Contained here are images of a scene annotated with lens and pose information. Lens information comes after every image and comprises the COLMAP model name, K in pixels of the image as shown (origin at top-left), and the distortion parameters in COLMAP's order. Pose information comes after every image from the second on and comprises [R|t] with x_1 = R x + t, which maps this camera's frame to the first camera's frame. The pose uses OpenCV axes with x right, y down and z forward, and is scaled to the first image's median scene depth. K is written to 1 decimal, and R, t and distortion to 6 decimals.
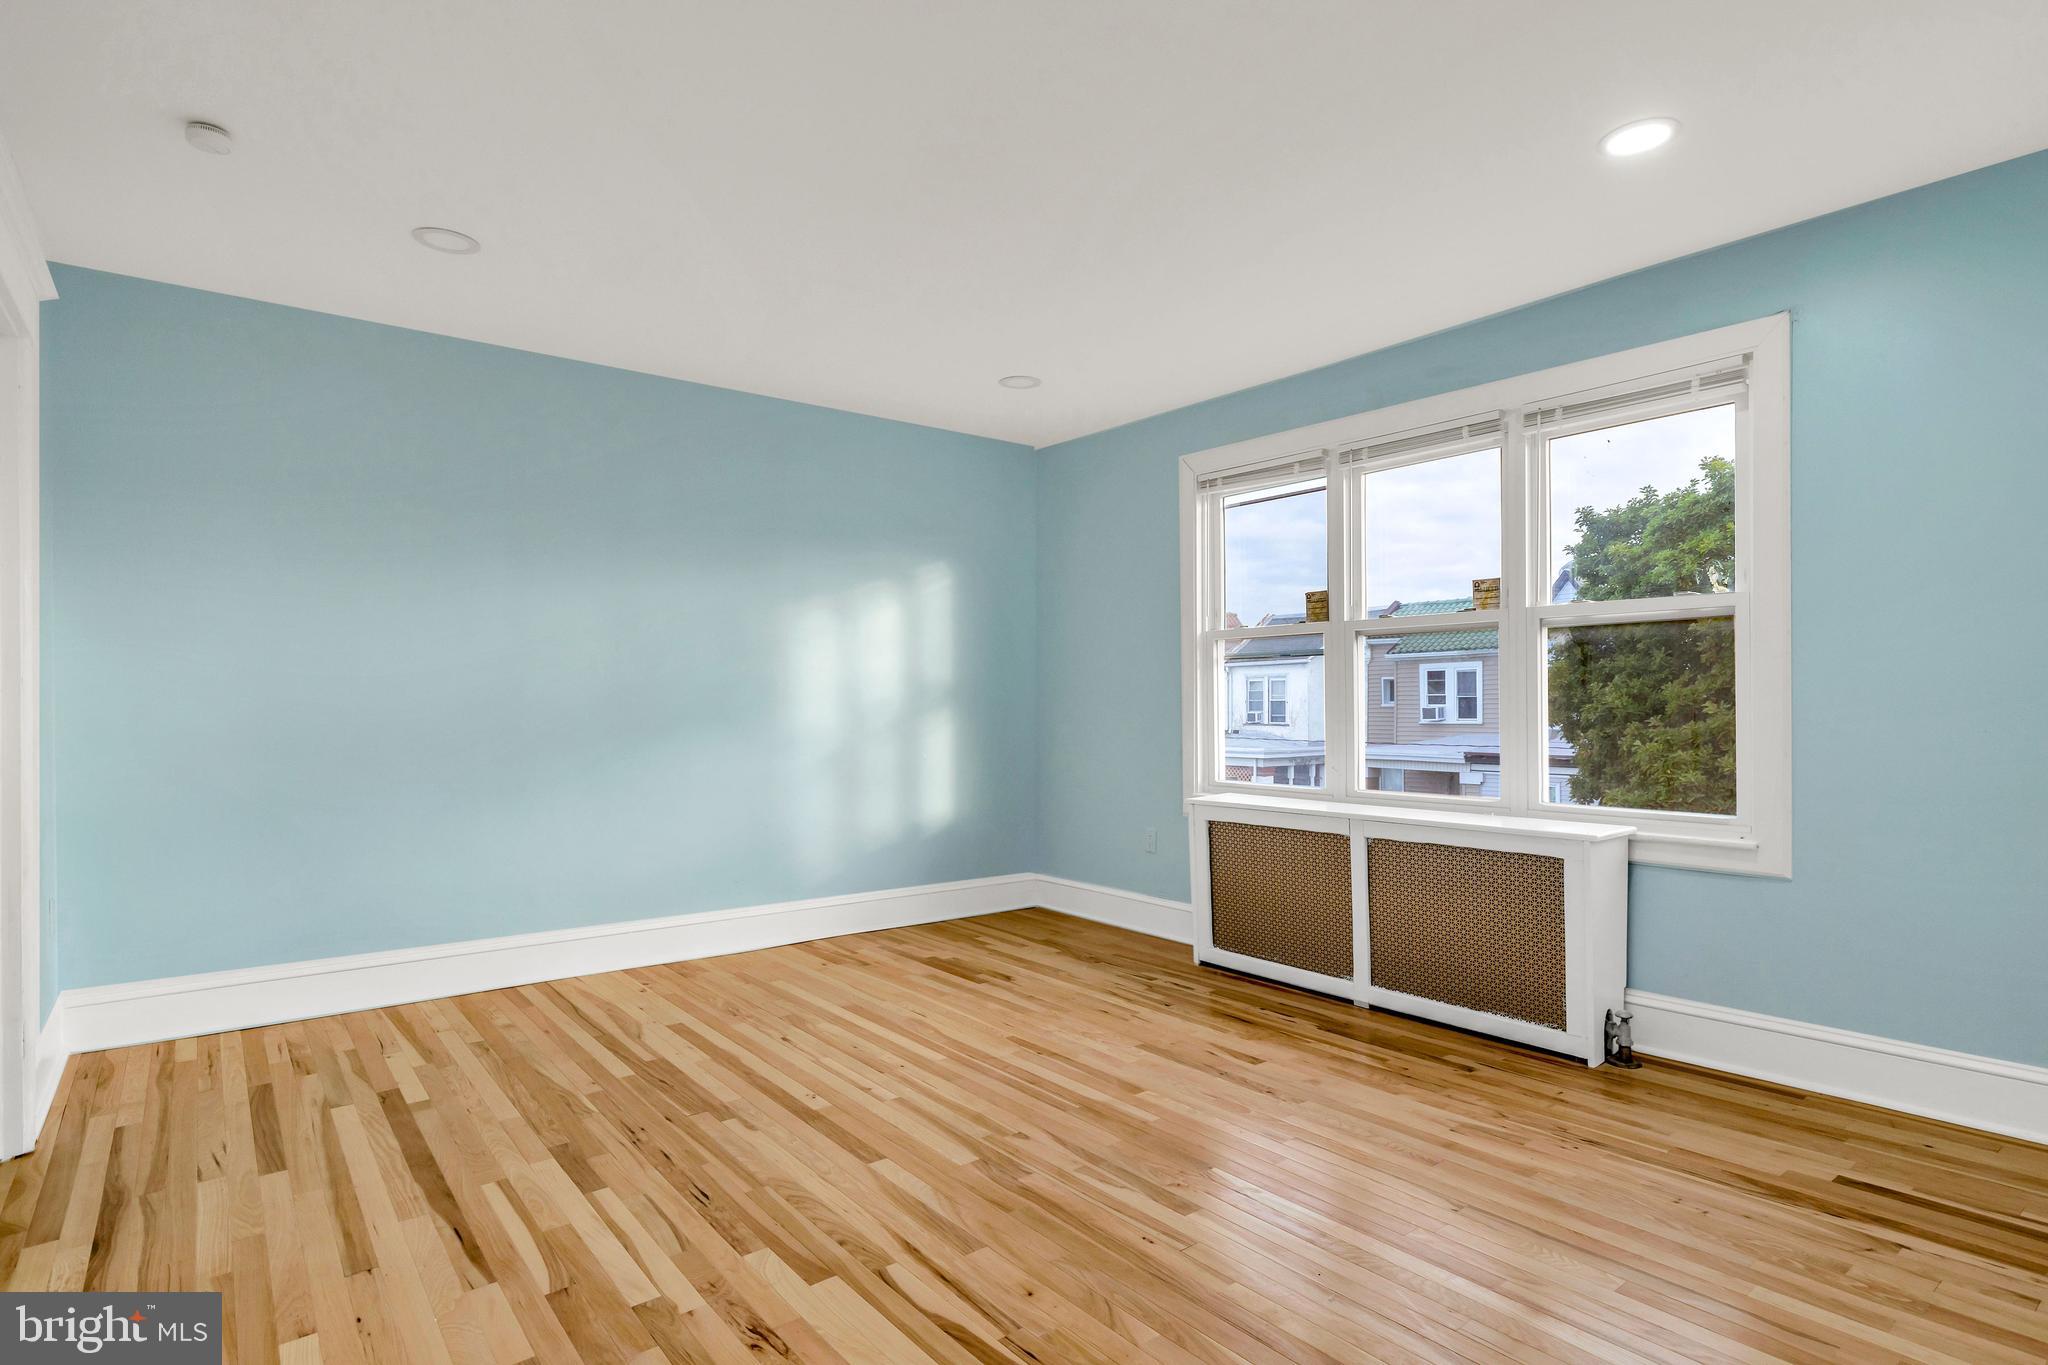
lens RADIAL K [[1059.3, 0, 1027.0], [0, 1059.3, 688.6], [0, 0, 1]] dist [0.001693, 0.000029]
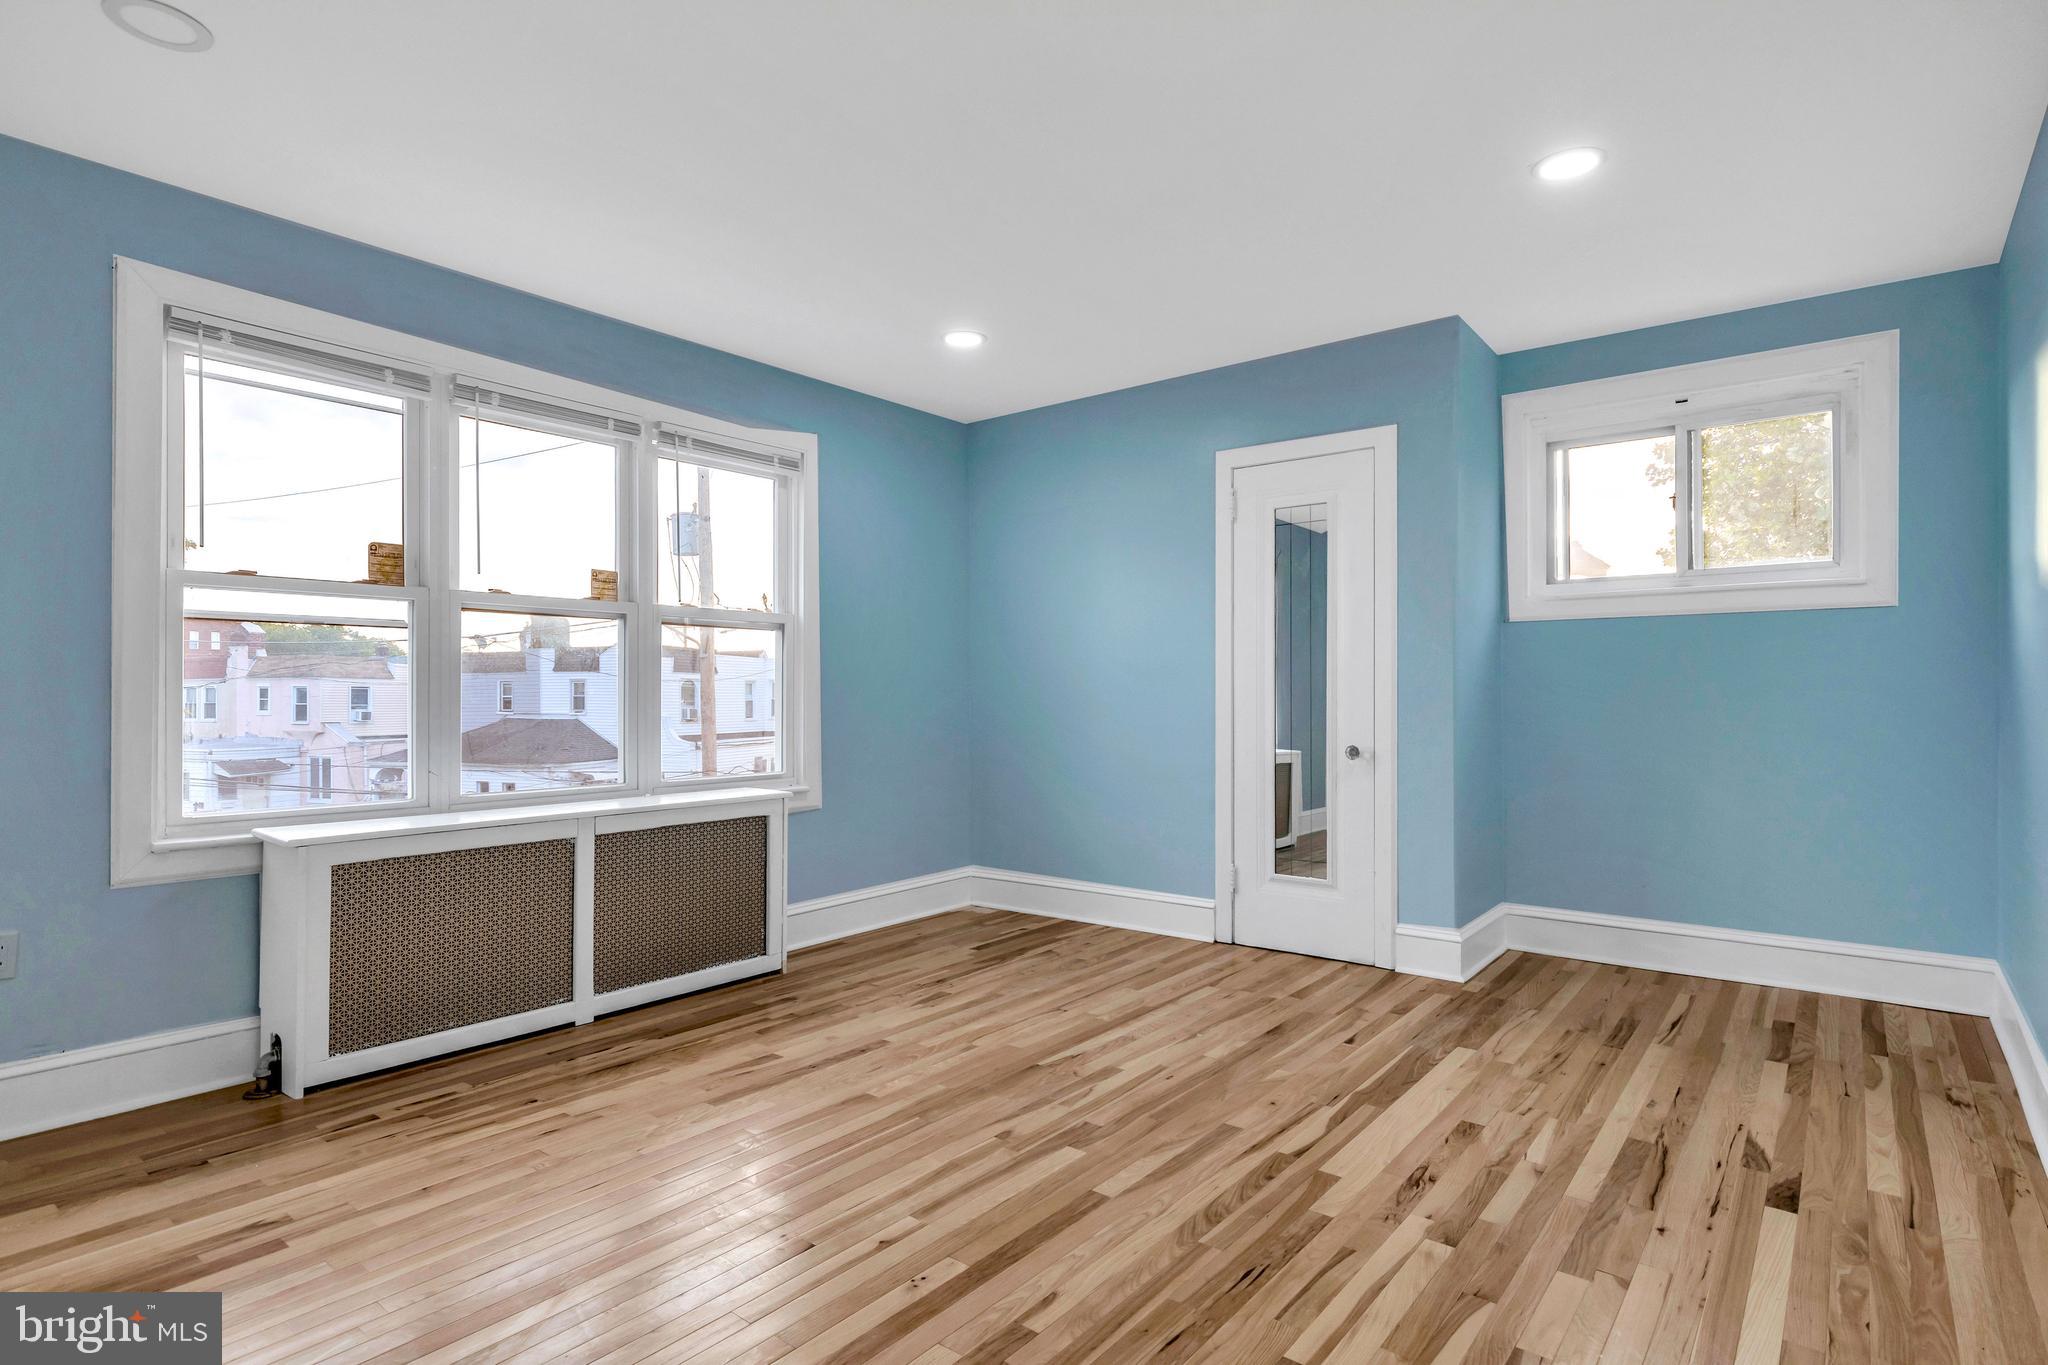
lens RADIAL K [[1059.3, 0, 1032.5], [0, 1059.3, 684.2], [0, 0, 1]] dist [0.001693, 0.000029]
pose [[-0.234325, 0.017453, 0.972002, -0.832671], [-0.007601, 0.999775, -0.019784, 0.030064], [-0.972129, -0.012025, -0.234139, 1.056881]]
